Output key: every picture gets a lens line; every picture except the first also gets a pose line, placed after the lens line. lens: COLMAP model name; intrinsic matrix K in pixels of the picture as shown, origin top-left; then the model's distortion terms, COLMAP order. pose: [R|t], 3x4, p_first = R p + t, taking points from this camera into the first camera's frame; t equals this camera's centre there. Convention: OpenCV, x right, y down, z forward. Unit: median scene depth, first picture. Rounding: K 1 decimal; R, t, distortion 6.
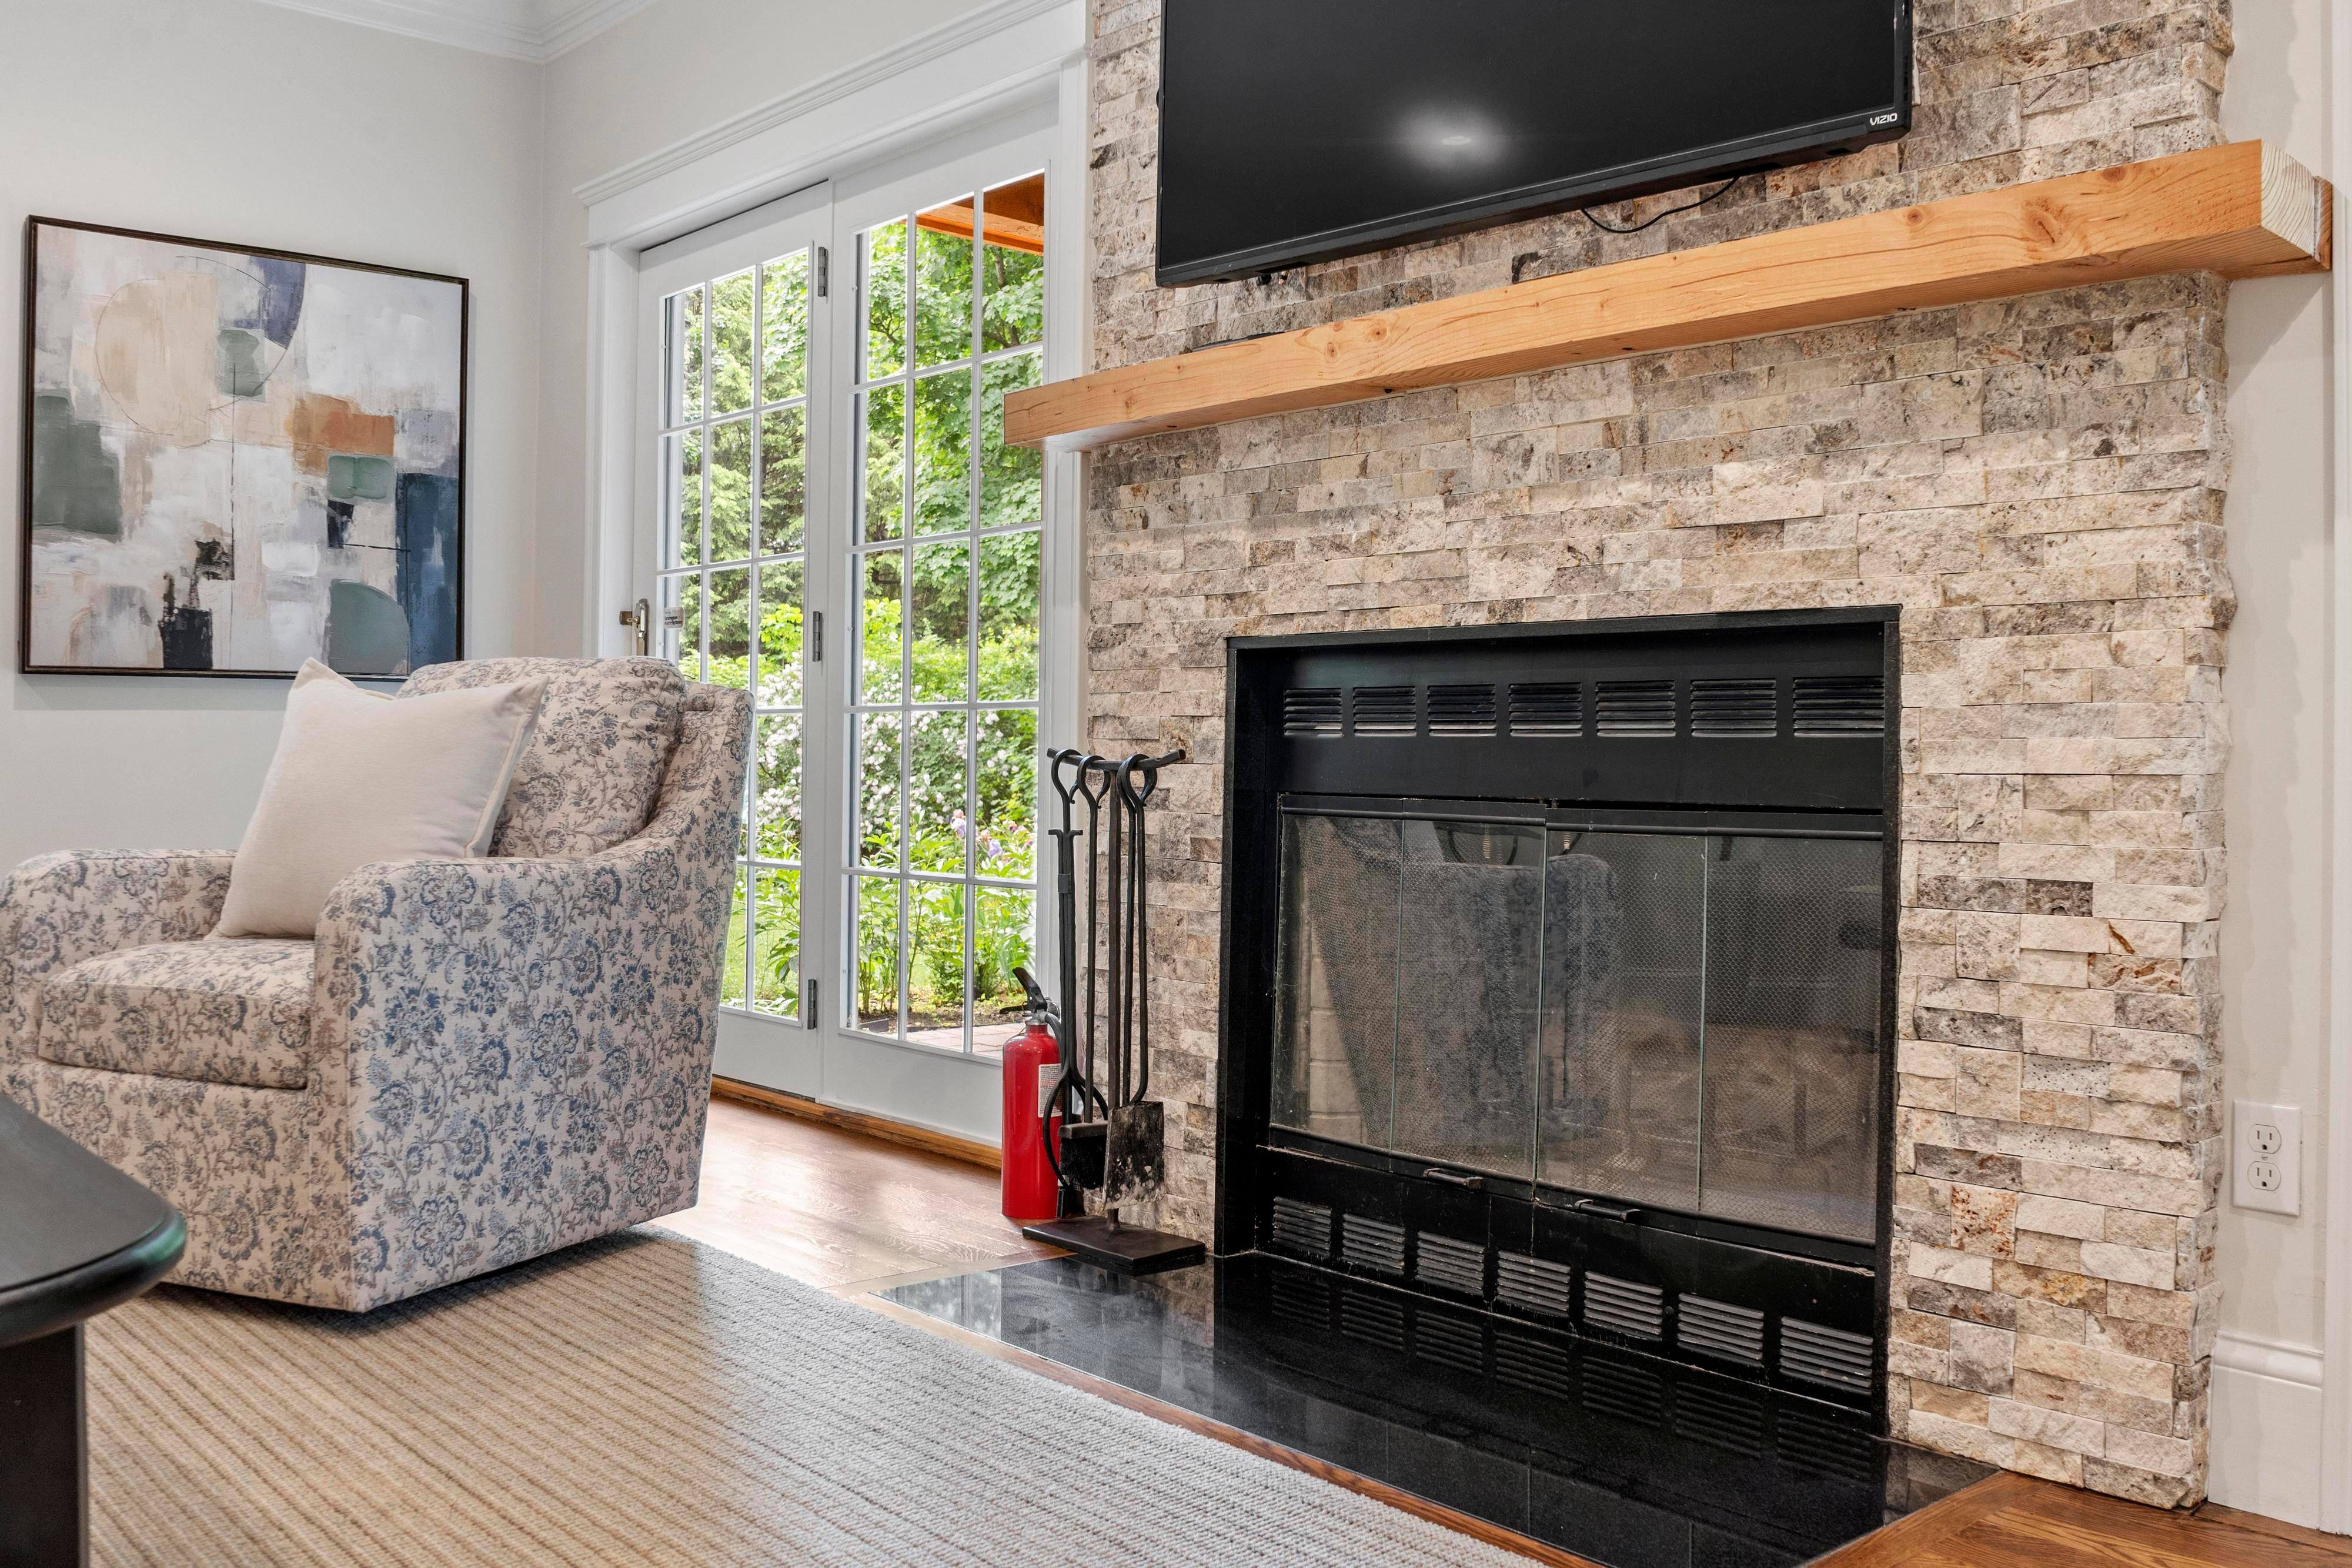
lens RADIAL K [[2110.7, 0, 1161.1], [0, 2110.7, 759.2], [0, 0, 1]] dist [-0.067653, 0.019127]
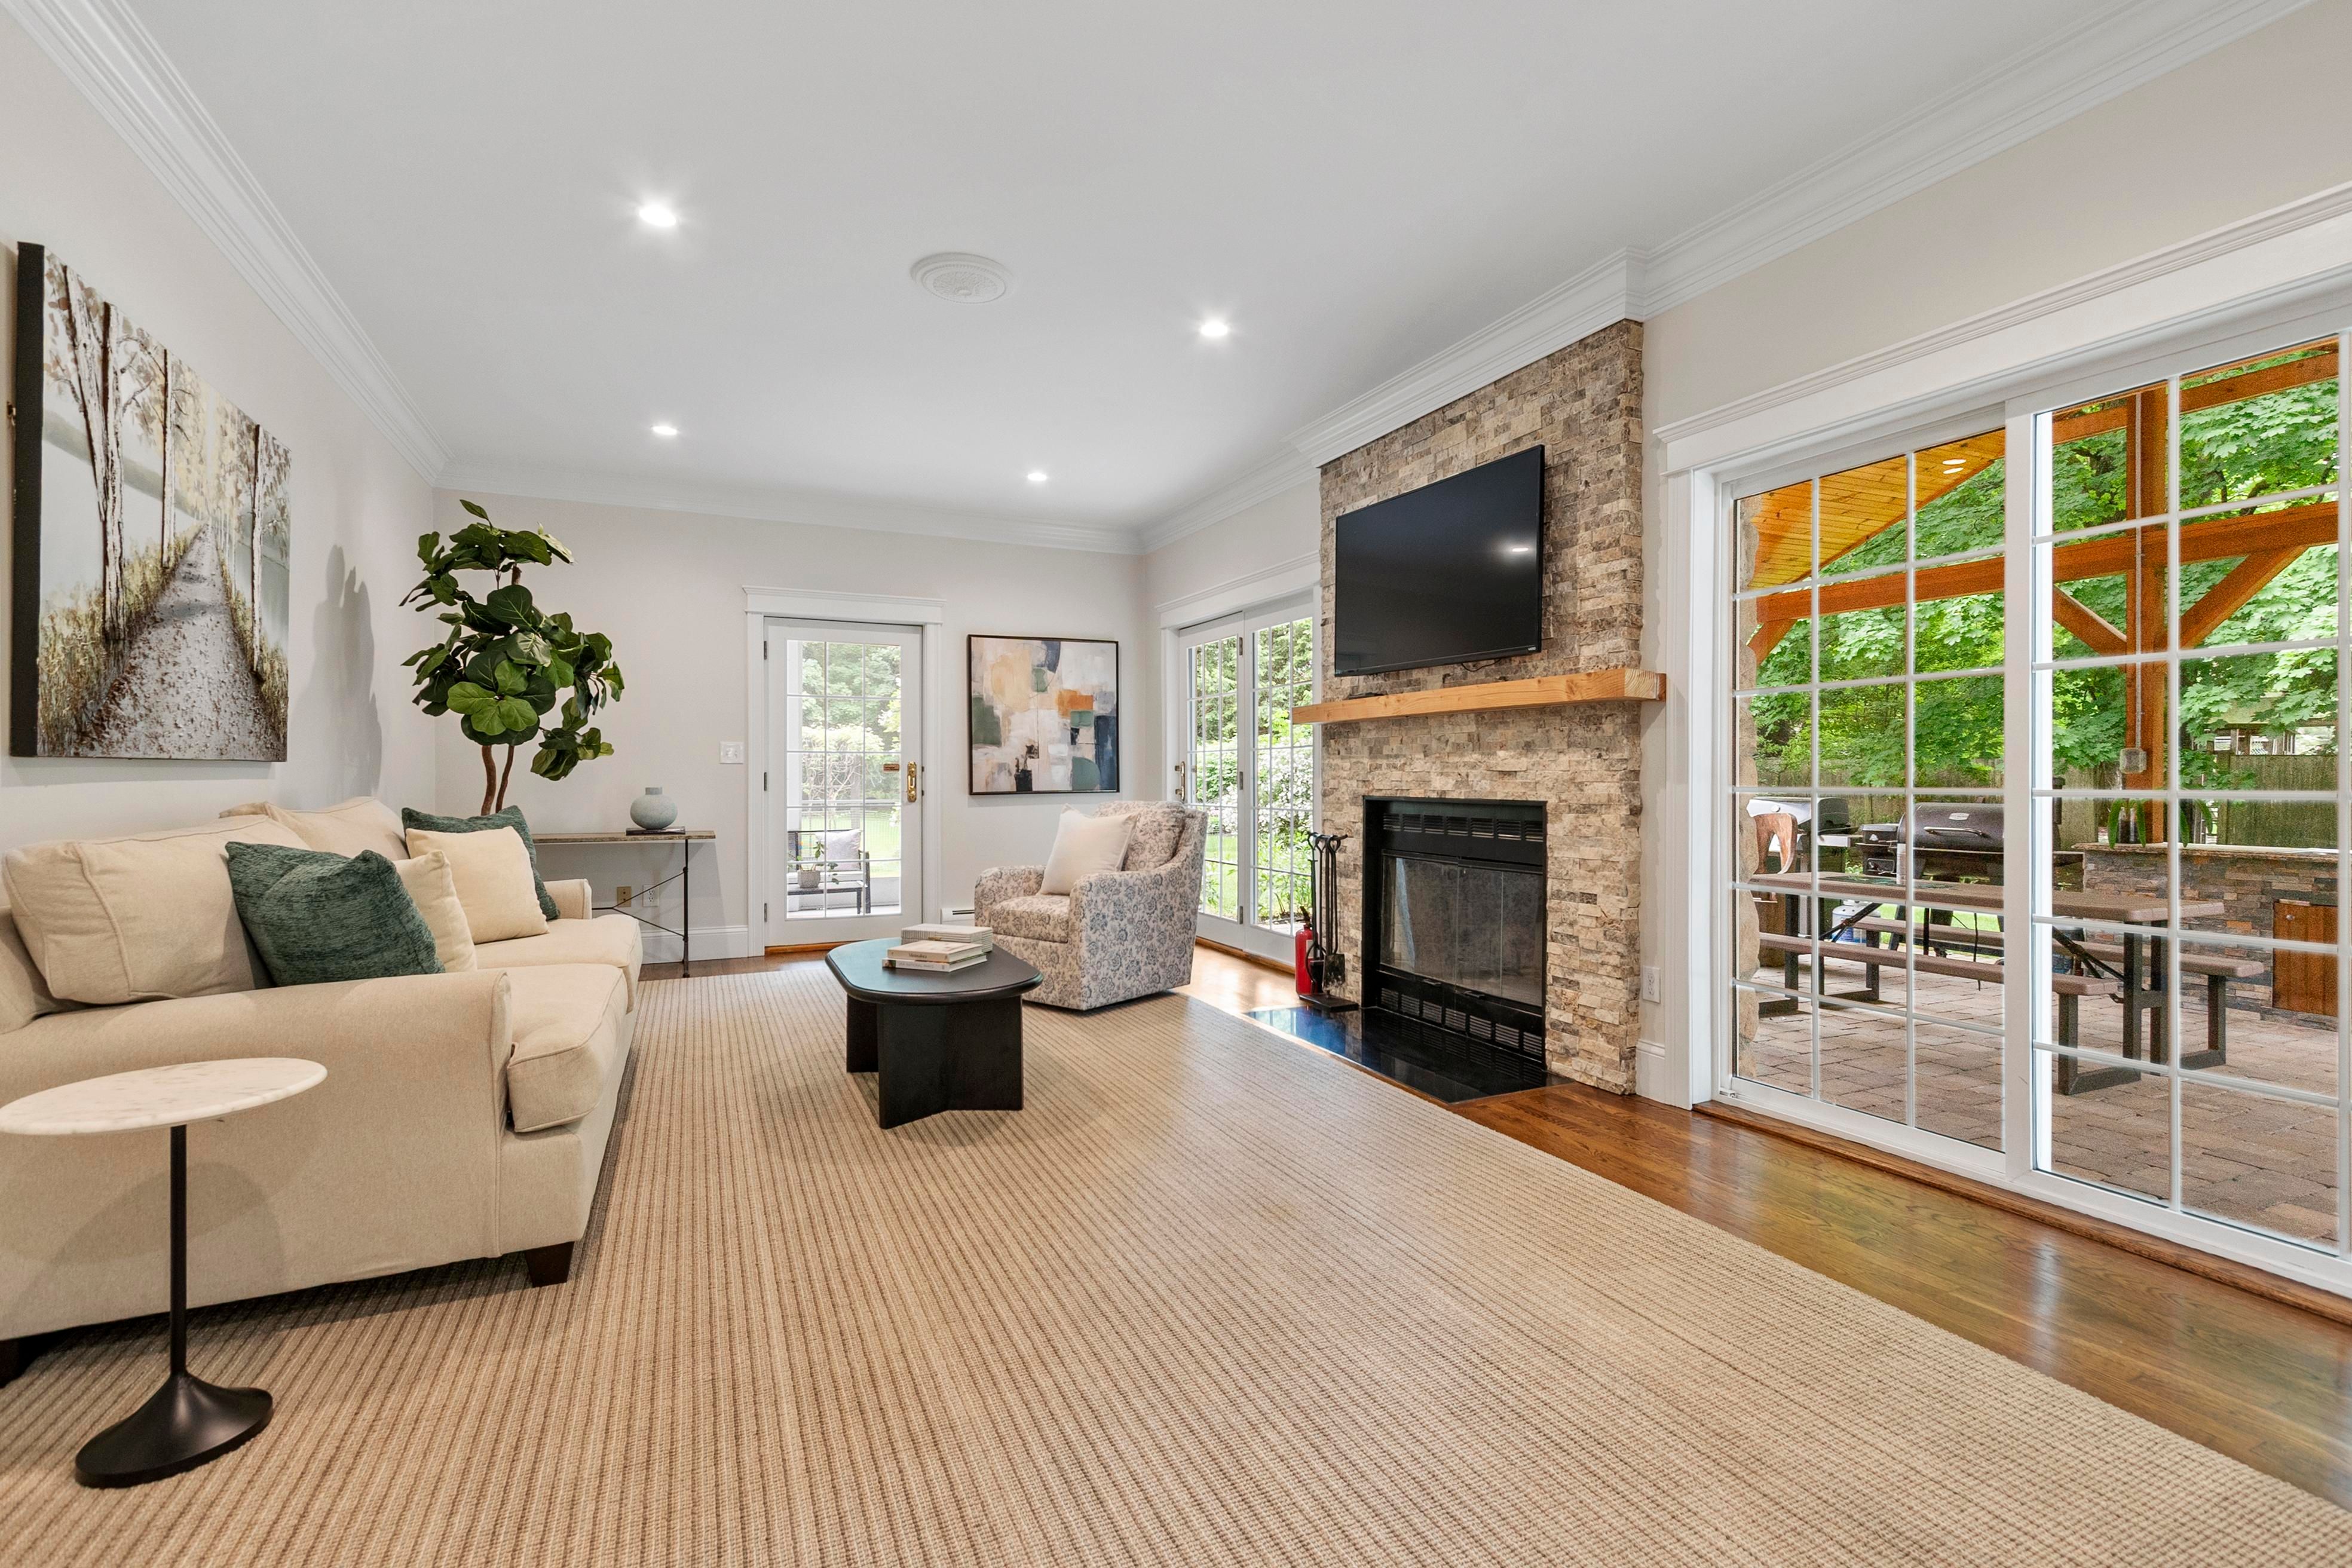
lens RADIAL K [[1058.7, 0, 1174.8], [0, 1058.7, 796.2], [0, 0, 1]] dist [0.003206, 0.000630]
pose [[0.960417, -0.009606, -0.278400, 0.208819], [0.013658, 0.999827, 0.012617, -0.087065], [0.278231, -0.015920, 0.960382, -0.526293]]
